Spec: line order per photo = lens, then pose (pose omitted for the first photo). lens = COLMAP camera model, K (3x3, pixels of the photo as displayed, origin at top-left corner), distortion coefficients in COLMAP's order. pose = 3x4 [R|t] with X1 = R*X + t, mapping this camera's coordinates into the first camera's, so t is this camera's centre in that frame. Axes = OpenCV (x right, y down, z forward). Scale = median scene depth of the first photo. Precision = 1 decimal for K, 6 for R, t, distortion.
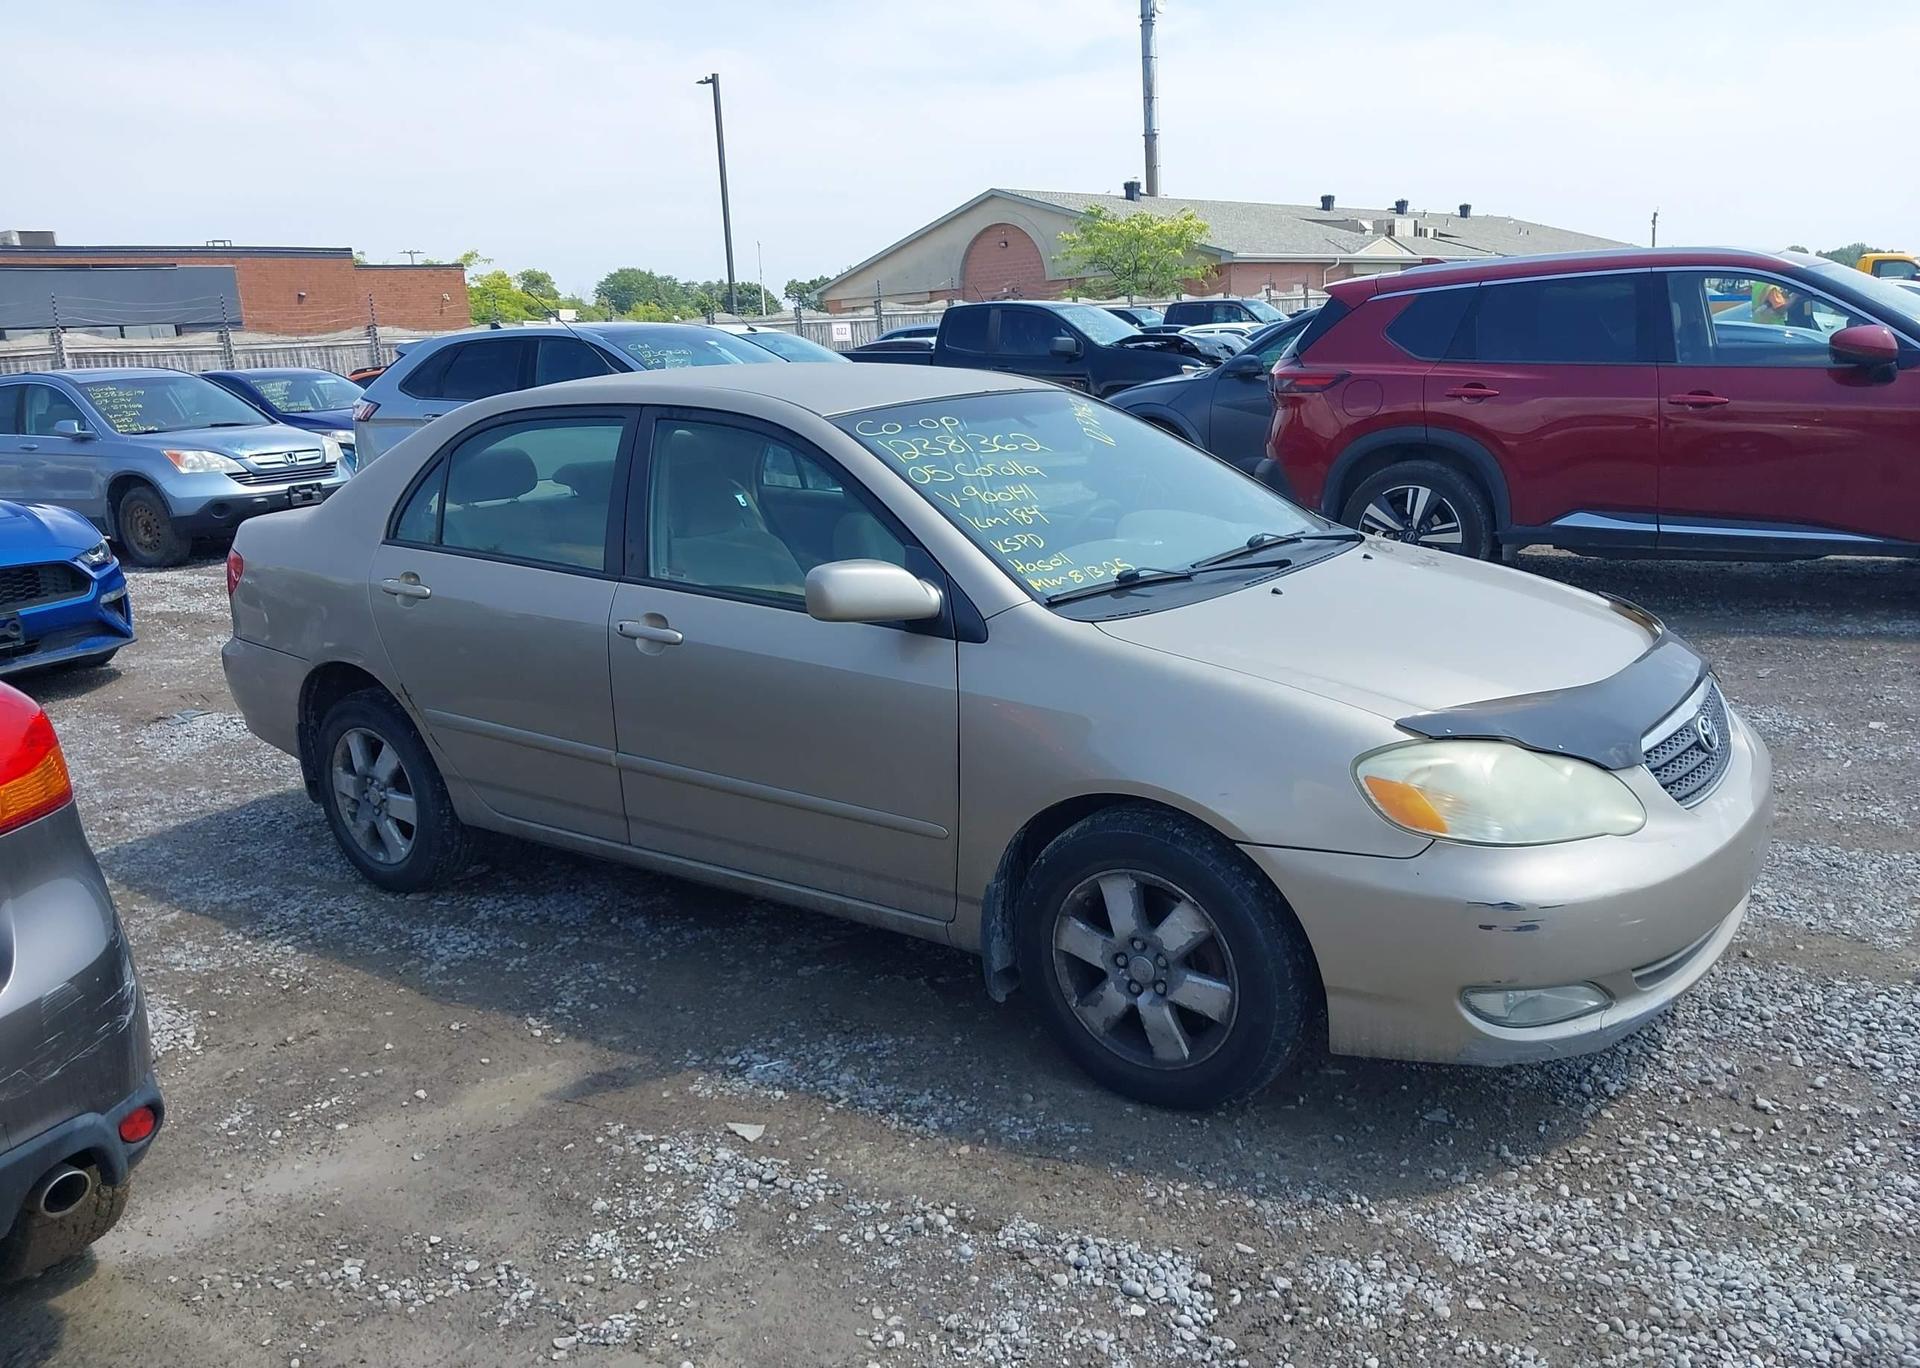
lens RADIAL K [[1610.7, 0, 963.4], [0, 1610.7, 754.4], [0, 0, 1]] dist [0.013101, 0.002120]
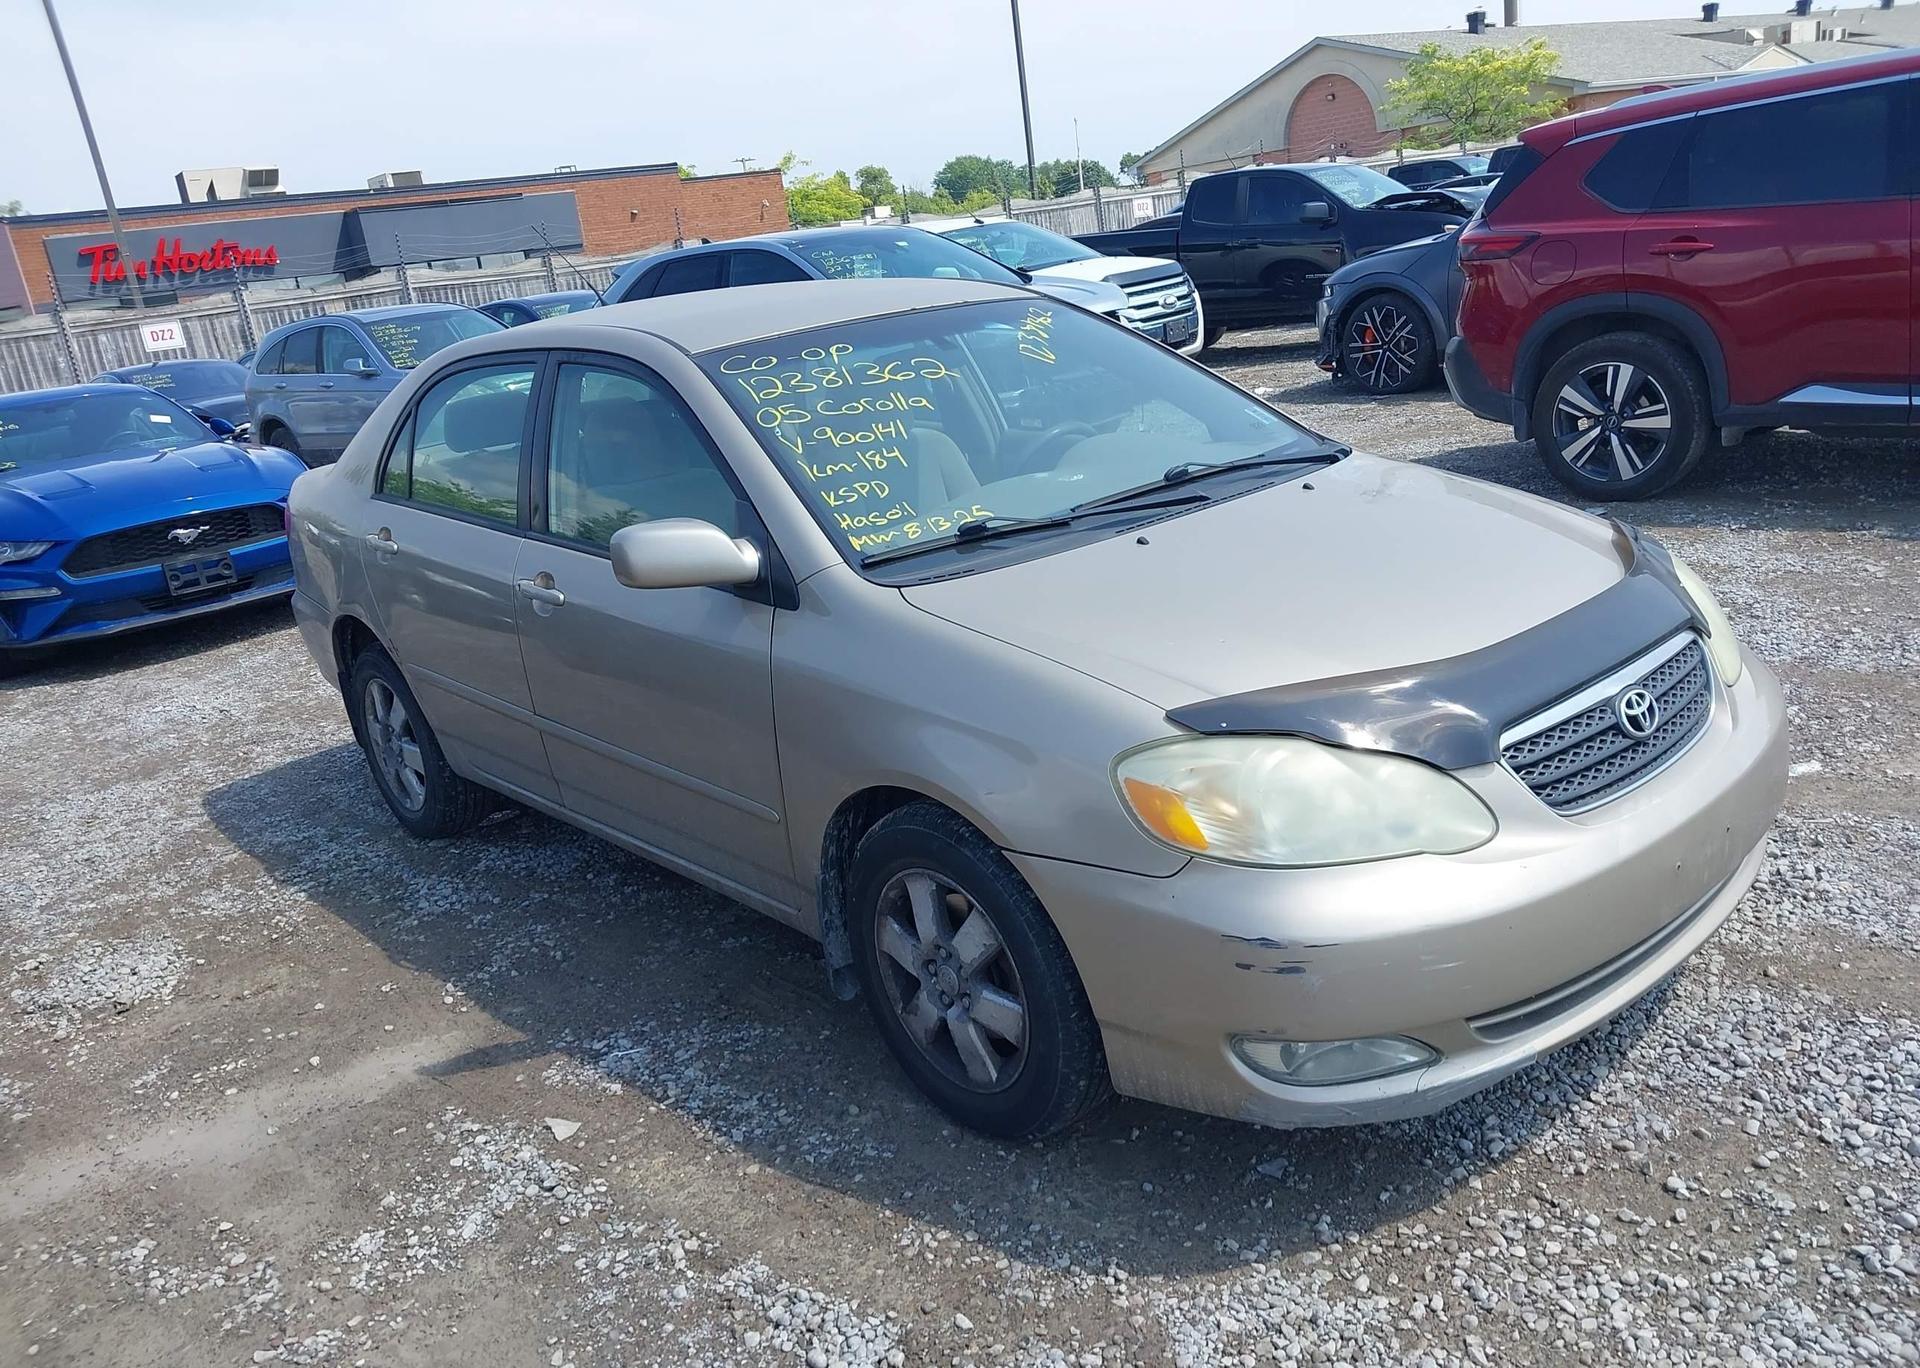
lens RADIAL K [[1605.9, 0, 961.1], [0, 1605.9, 744.9], [0, 0, 1]] dist [-0.000463, 0.014750]
pose [[0.968654, 0.004506, -0.248372, 0.280342], [0.012773, 0.997609, 0.067916, -0.046350], [0.248084, -0.068960, 0.966281, 0.131052]]
